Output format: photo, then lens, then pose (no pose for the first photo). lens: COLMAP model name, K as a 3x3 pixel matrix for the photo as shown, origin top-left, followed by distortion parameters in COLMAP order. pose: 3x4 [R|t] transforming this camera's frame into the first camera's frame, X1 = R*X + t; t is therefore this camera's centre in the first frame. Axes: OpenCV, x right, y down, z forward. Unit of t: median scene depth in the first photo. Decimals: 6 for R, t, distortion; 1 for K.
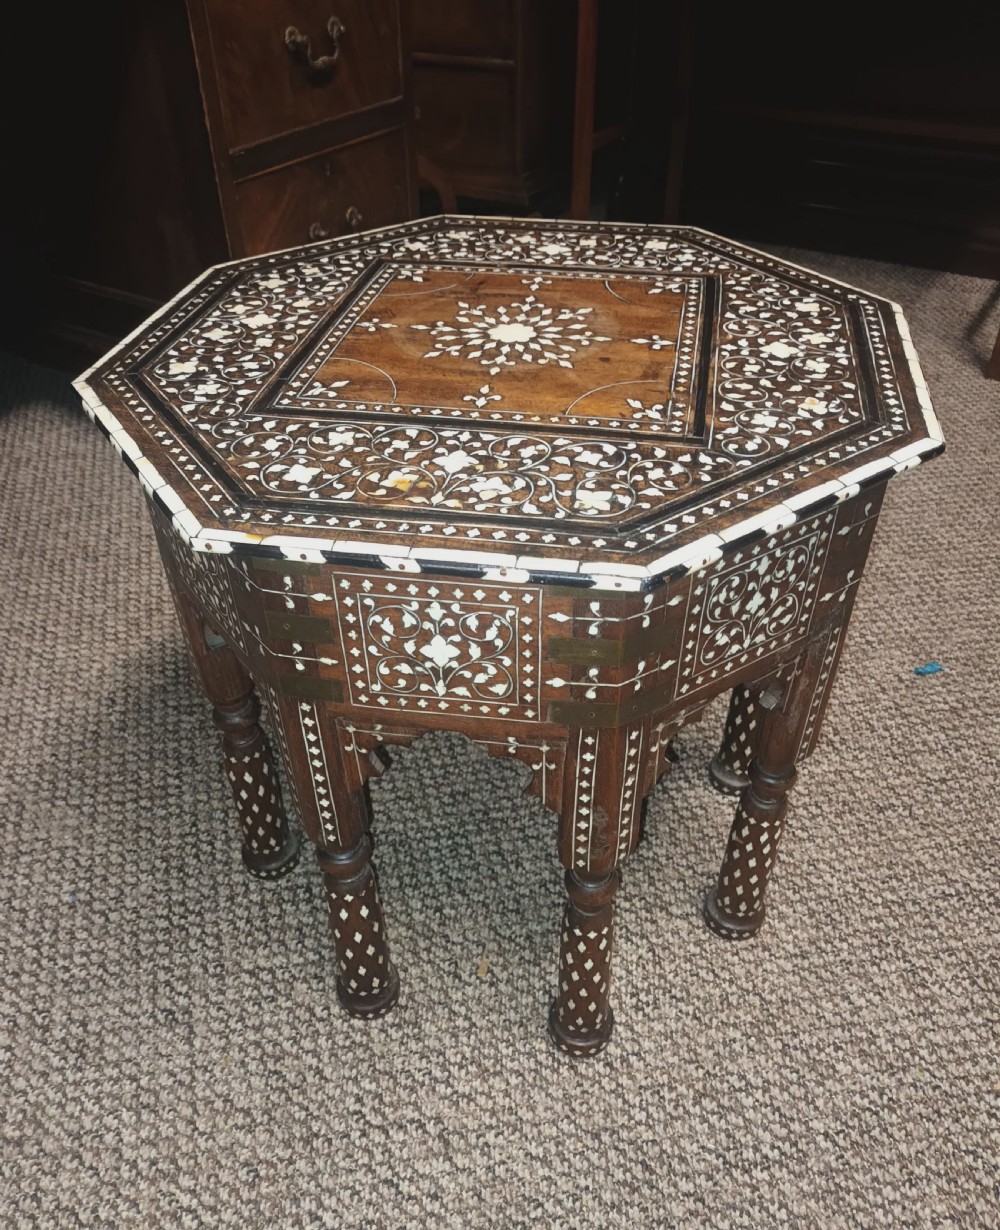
lens RADIAL K [[1000.4, 0, 503.0], [0, 1000.4, 692.4], [0, 0, 1]] dist [0.021374, -0.005365]
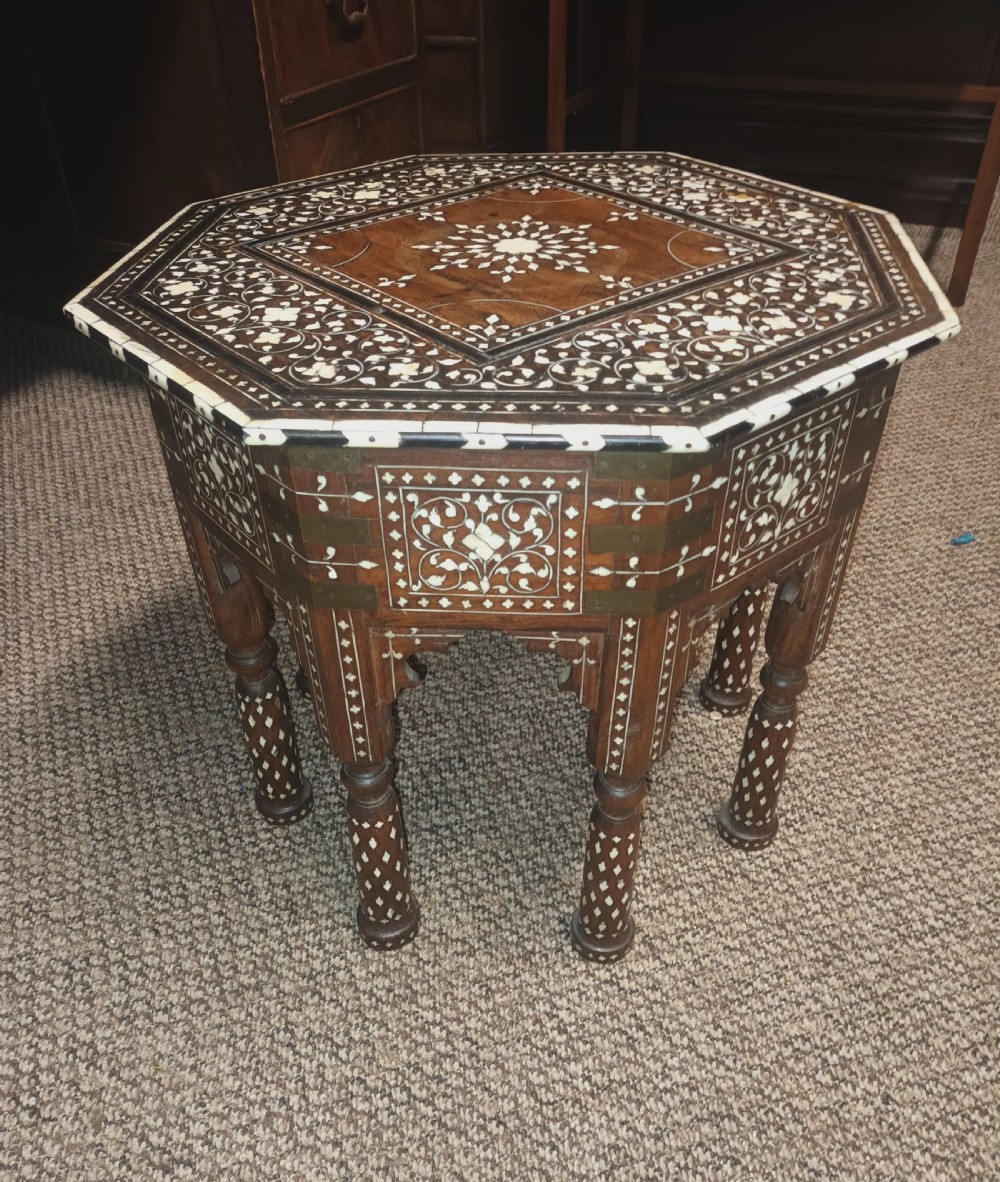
lens RADIAL K [[1010.0, 0, 491.8], [0, 1010.0, 675.5], [0, 0, 1]] dist [0.022914, 0.000953]
pose [[-0.764578, -0.399405, 0.505862, -0.671604], [0.436691, 0.256243, 0.862346, -1.159393], [-0.474049, 0.880236, -0.021501, 1.441583]]
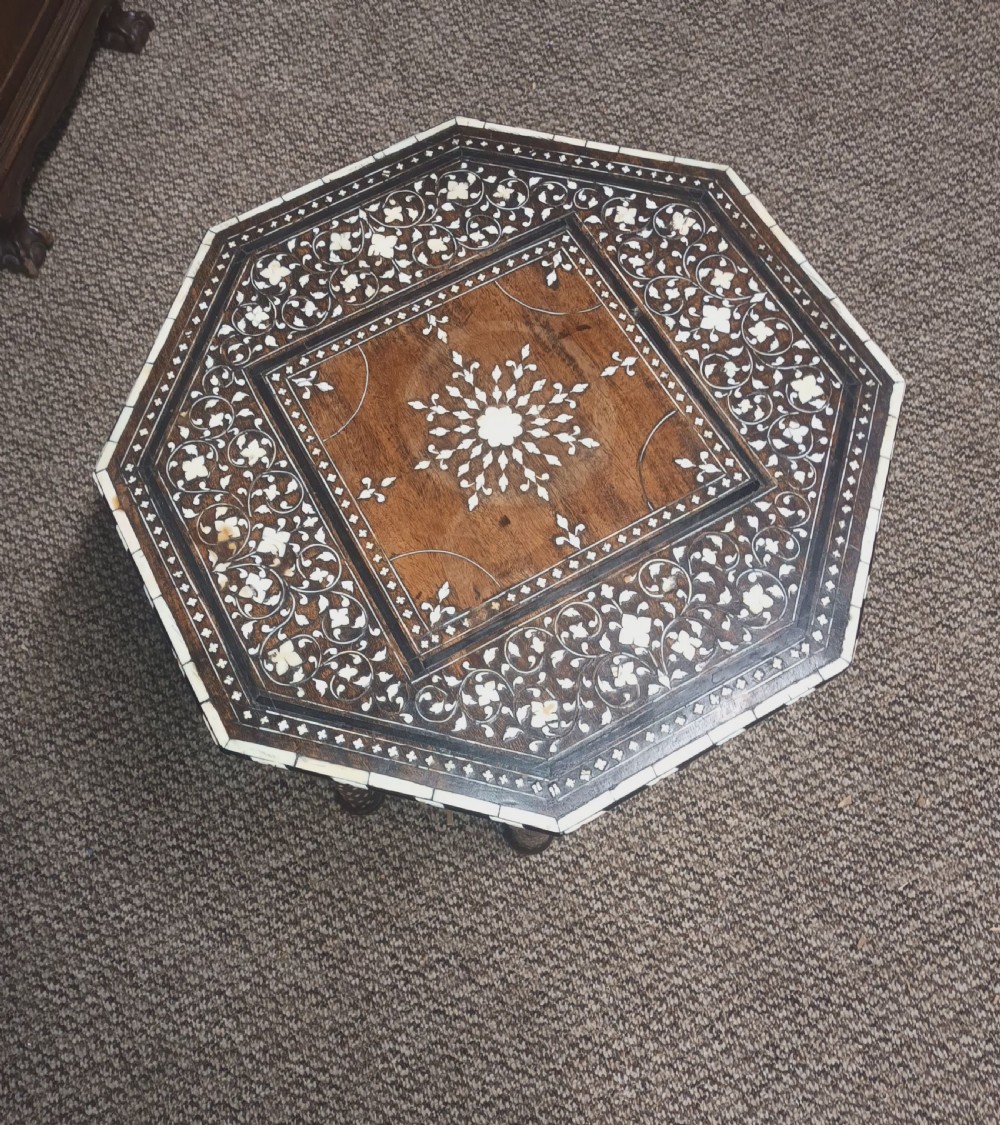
lens RADIAL K [[1093.4, 0, 472.8], [0, 1093.4, 541.9], [0, 0, 1]] dist [0.117285, -0.370934]
pose [[0.636092, 0.717447, -0.284003, 0.417279], [-0.493797, 0.661319, 0.564643, -0.936774], [0.592918, -0.218925, 0.774933, 0.056925]]
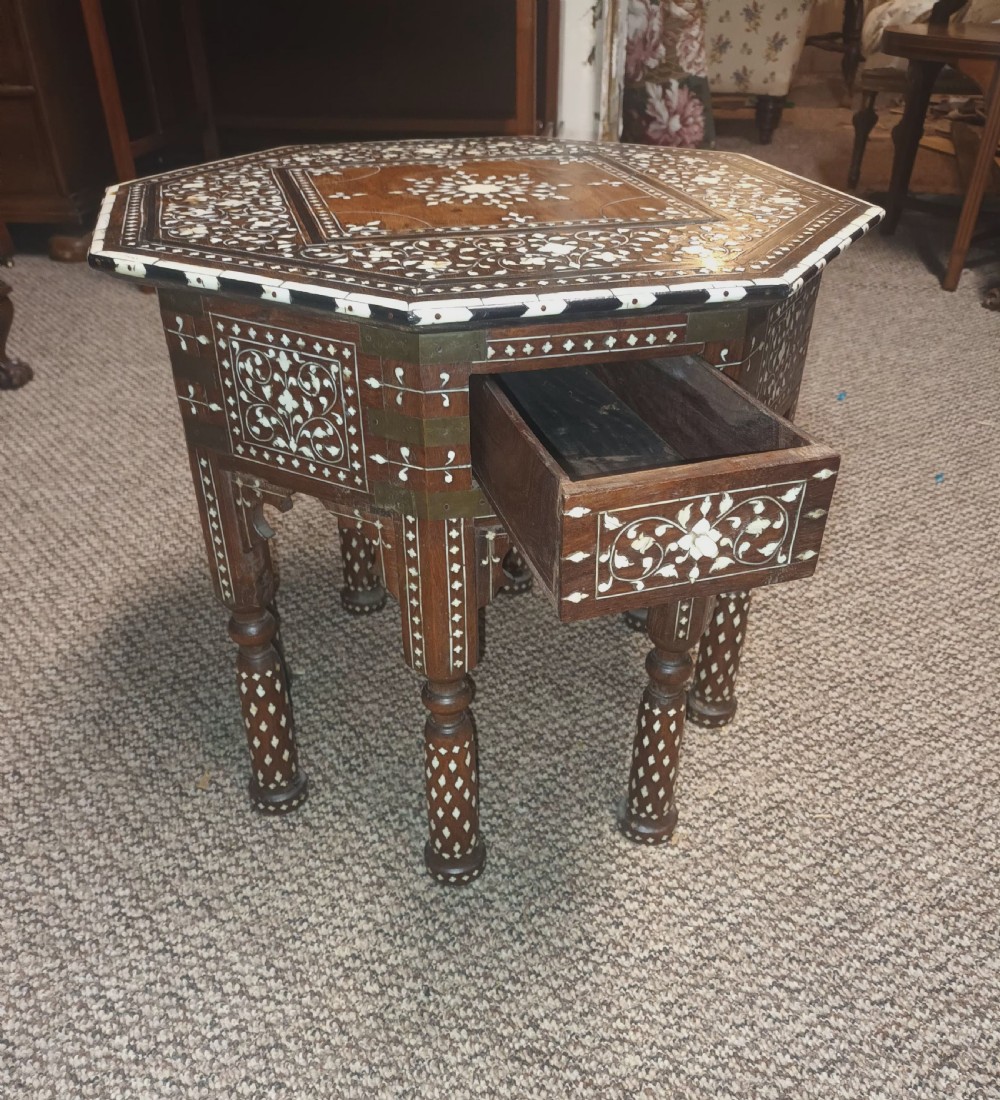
lens RADIAL K [[997.6, 0, 517.8], [0, 997.6, 670.2], [0, 0, 1]] dist [0.025505, -0.023888]
pose [[0.446930, 0.535440, -0.716629, 1.123934], [-0.593294, 0.776972, 0.210515, -0.207761], [0.669519, 0.331086, 0.664926, 0.478523]]
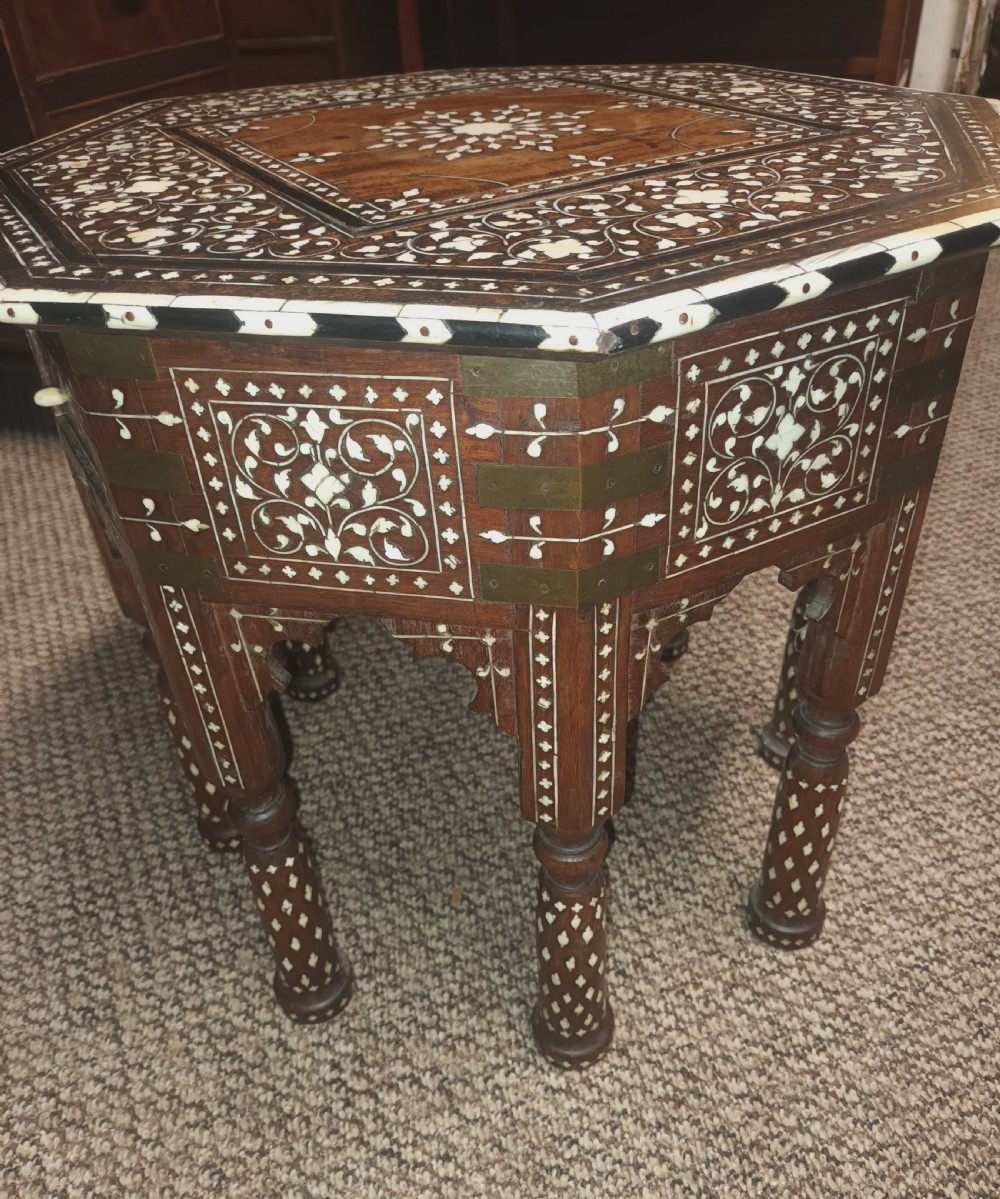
lens RADIAL K [[1014.6, 0, 509.3], [0, 1014.6, 669.9], [0, 0, 1]] dist [0.013847, -0.011131]
pose [[-0.759048, 0.429362, -0.489381, 0.571138], [-0.385162, 0.309873, 0.869269, -0.940189], [0.524877, 0.848309, -0.069834, 1.449879]]
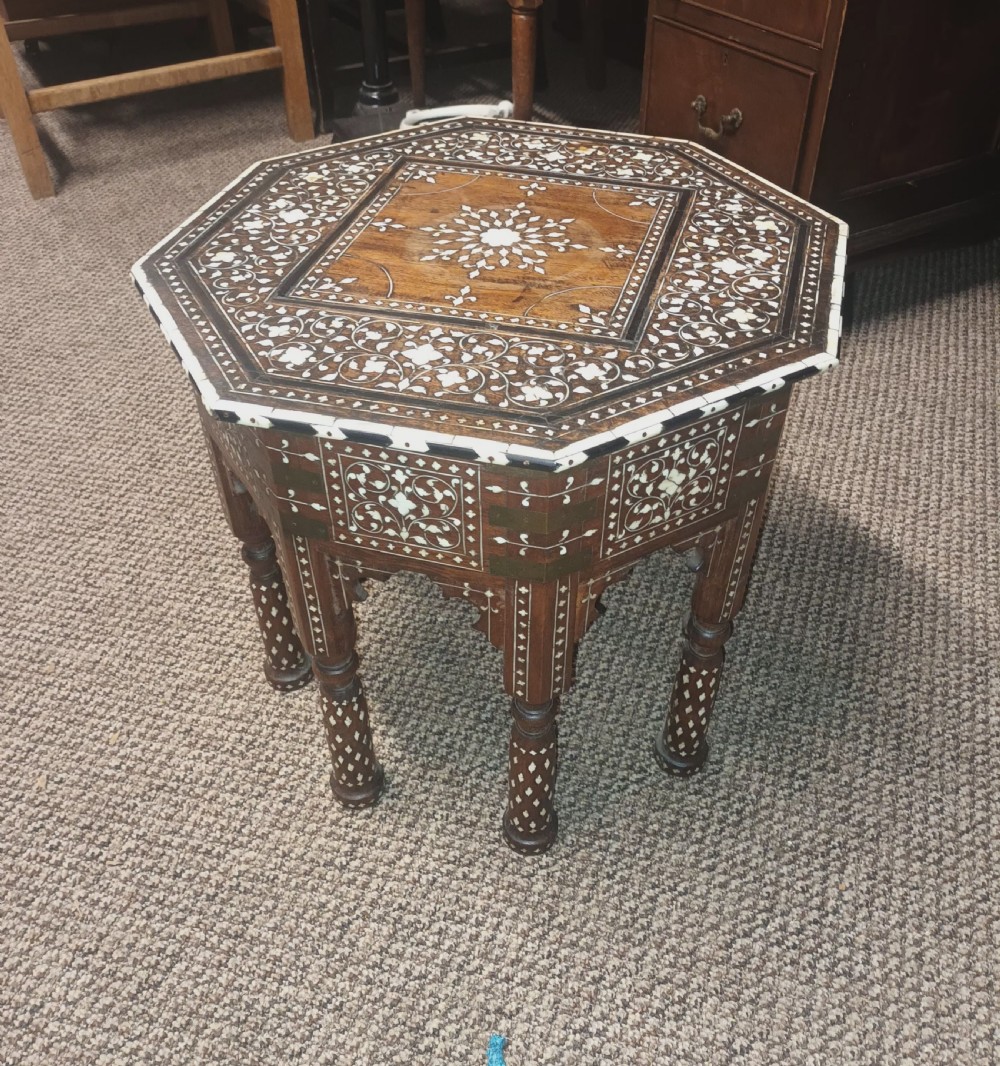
lens RADIAL K [[1025.8, 0, 494.2], [0, 1025.8, 546.5], [0, 0, 1]] dist [0.062662, -0.153201]
pose [[-0.994913, -0.054608, 0.084647, -0.107770], [0.076204, 0.141551, 0.986993, -1.529371], [-0.065880, 0.988424, -0.136670, 1.554114]]
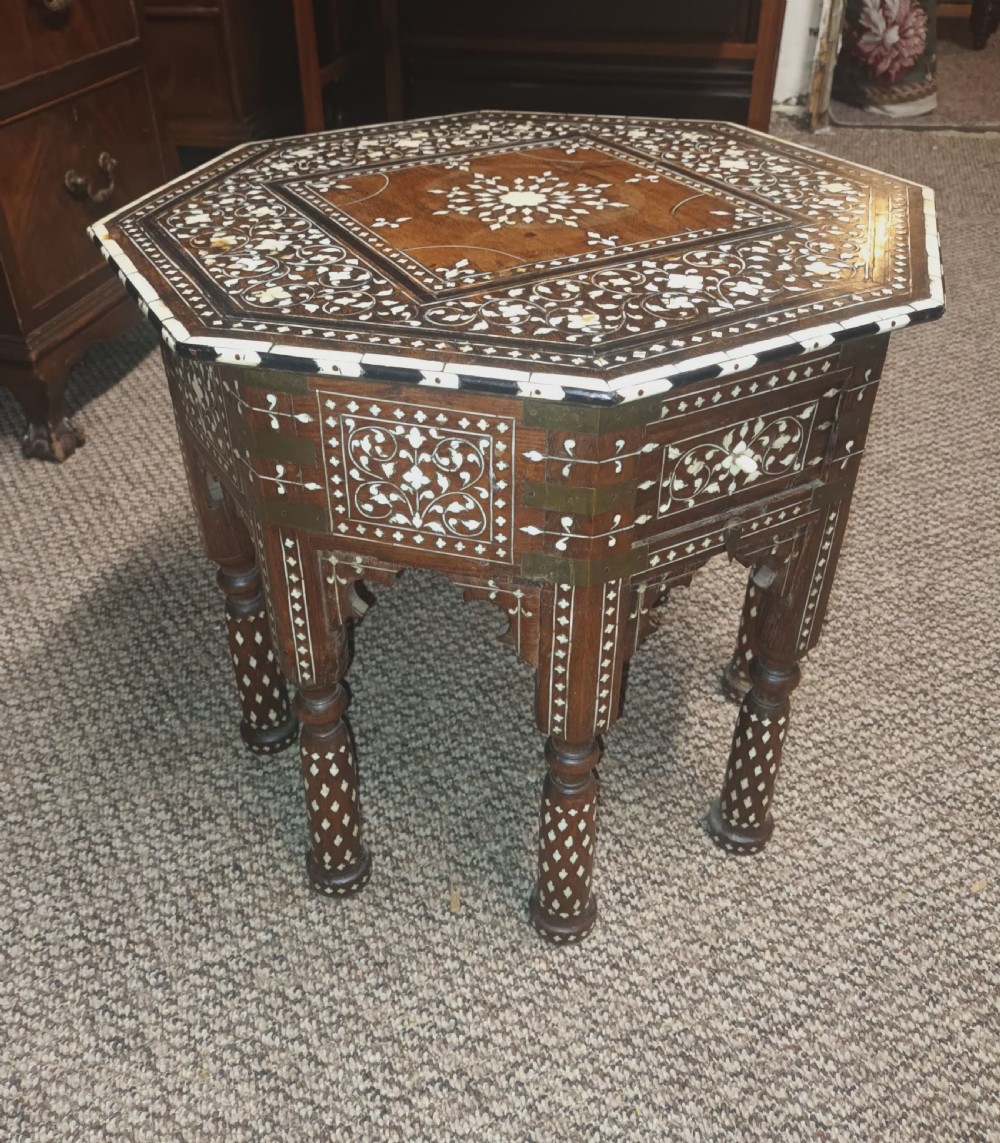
lens RADIAL K [[1054.9, 0, 491.6], [0, 1054.9, 549.5], [0, 0, 1]] dist [0.054458, -0.106715]
pose [[0.635482, 0.445124, -0.630894, 0.842290], [-0.504115, 0.858099, 0.097646, -0.144497], [0.584834, 0.255991, 0.769700, 0.249272]]
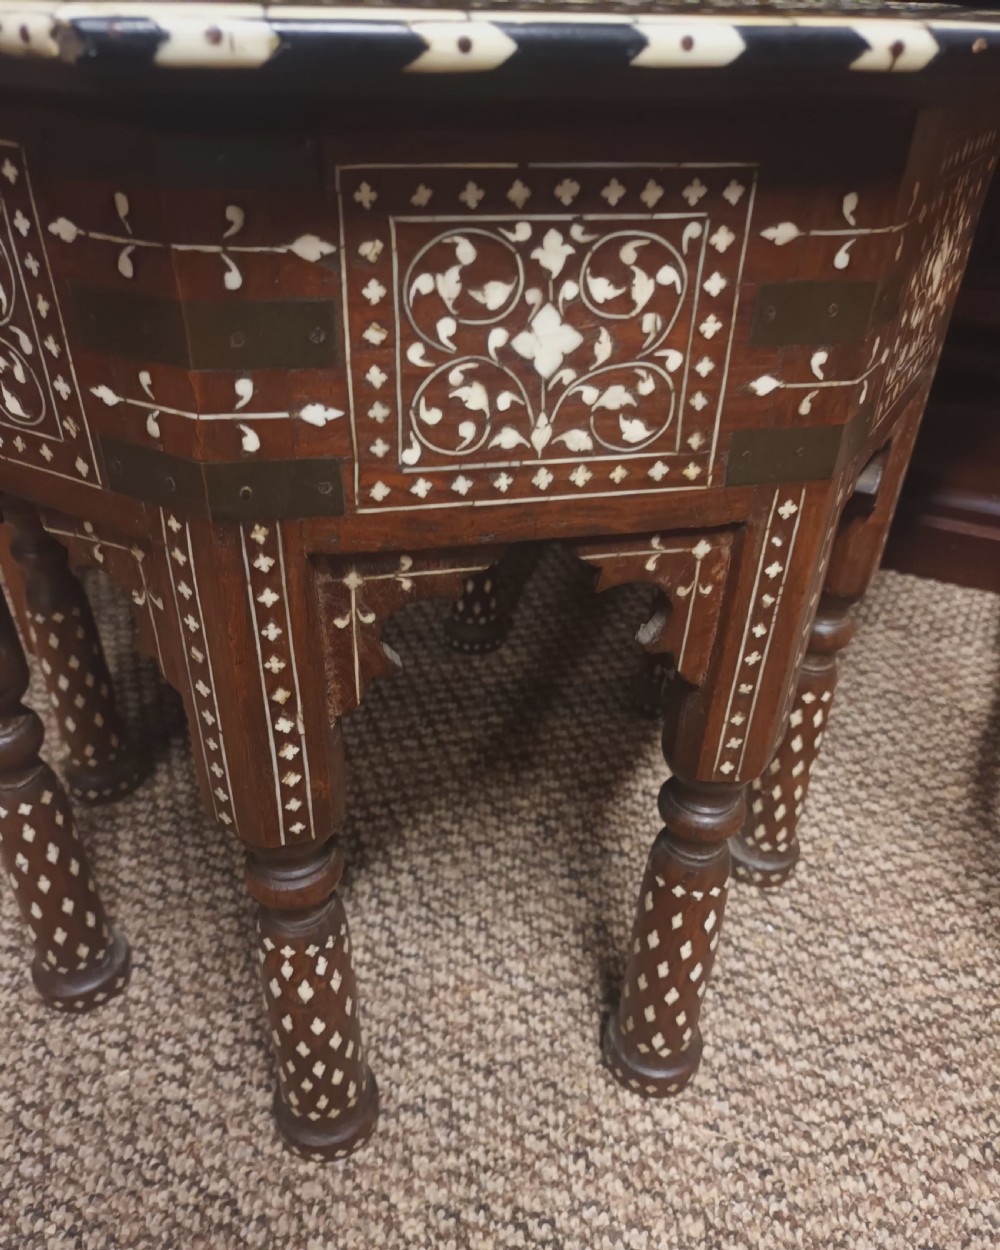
lens RADIAL K [[1016.8, 0, 507.4], [0, 1016.8, 666.2], [0, 0, 1]] dist [0.014559, -0.049704]
pose [[-0.912166, 0.212954, -0.350148, 0.272402], [-0.284979, 0.284410, 0.915368, -0.858863], [0.294517, 0.934752, -0.198741, 1.583247]]
